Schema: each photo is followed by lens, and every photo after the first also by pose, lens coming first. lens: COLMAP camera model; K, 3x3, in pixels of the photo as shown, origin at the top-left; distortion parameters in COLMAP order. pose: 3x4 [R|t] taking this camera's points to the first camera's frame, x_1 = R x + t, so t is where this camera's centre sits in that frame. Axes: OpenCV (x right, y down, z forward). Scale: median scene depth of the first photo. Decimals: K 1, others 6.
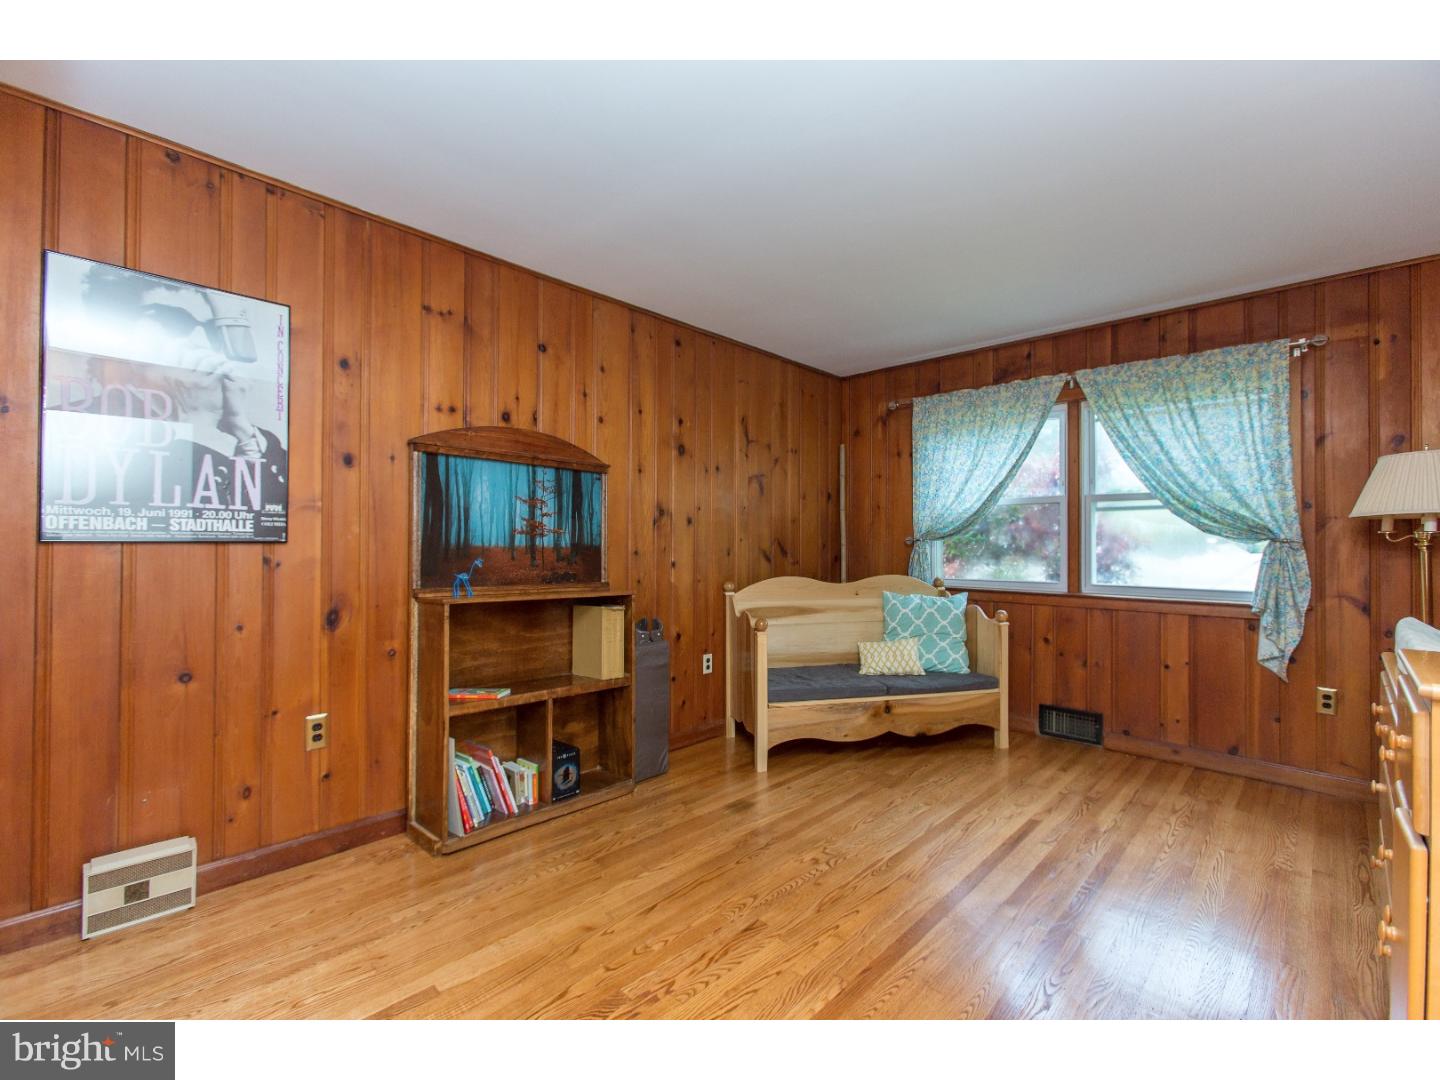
lens RADIAL K [[648.0, 0, 720.0], [0, 648.0, 540.0], [0, 0, 1]] dist [-0.039352, 0.021079]
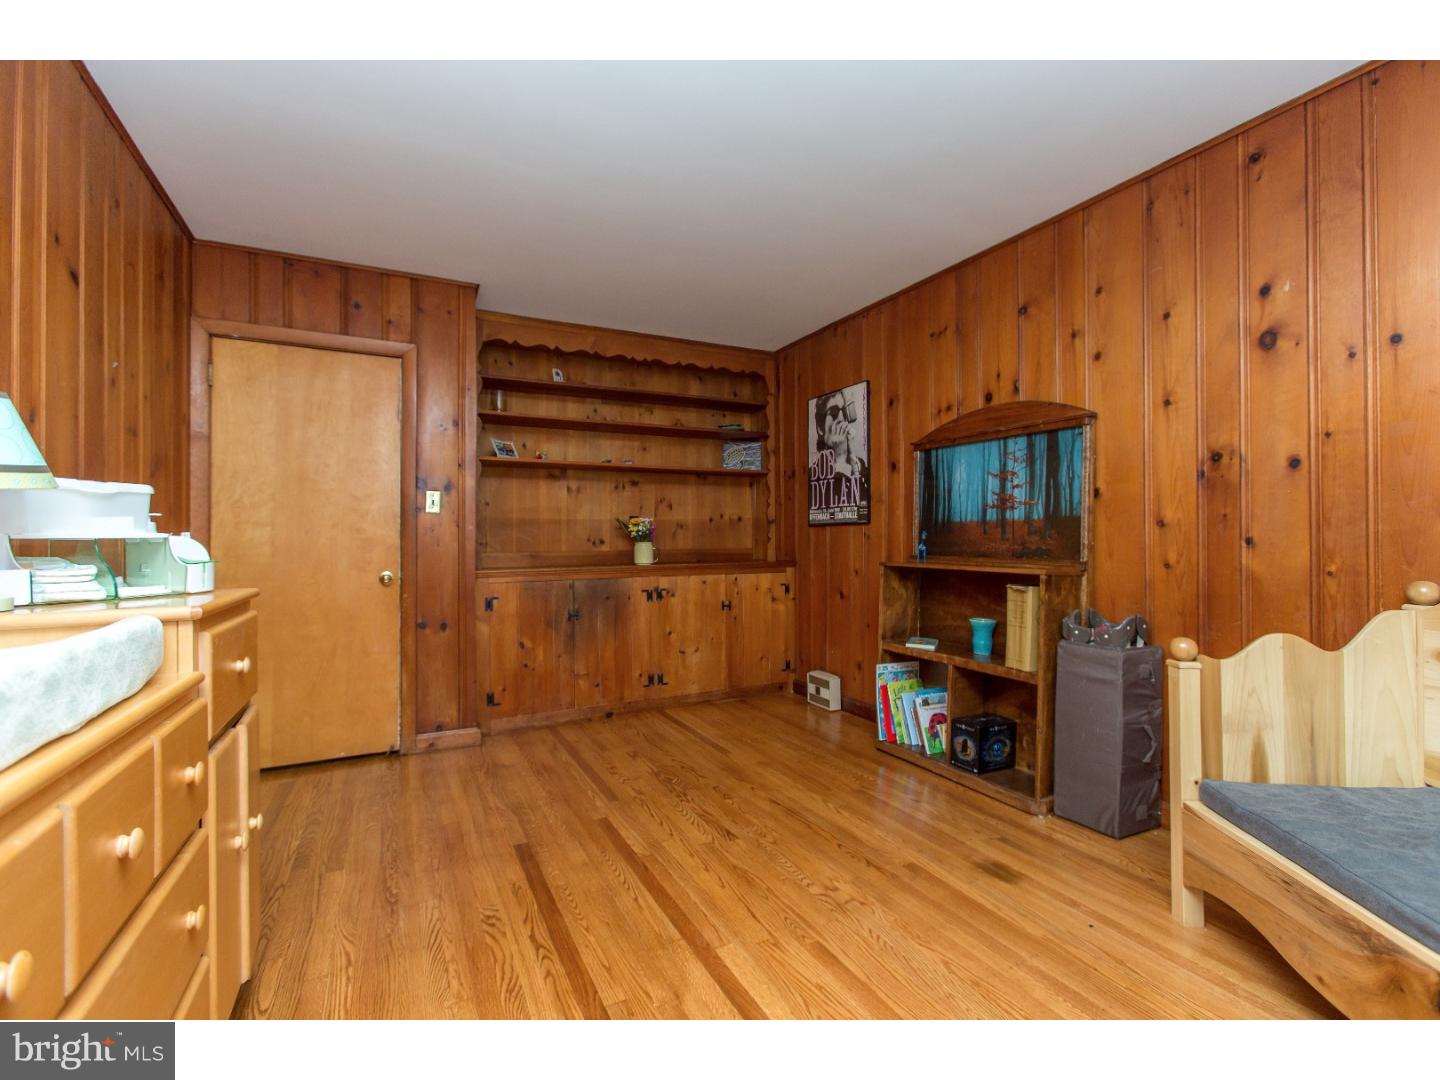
lens RADIAL K [[648.0, 0, 720.0], [0, 648.0, 540.0], [0, 0, 1]] dist [-0.039352, 0.021079]
pose [[-0.336981, -0.007563, -0.941481, 0.817412], [0.008030, 0.999908, -0.010907, 0.049810], [0.941477, -0.011235, -0.336889, 0.960377]]
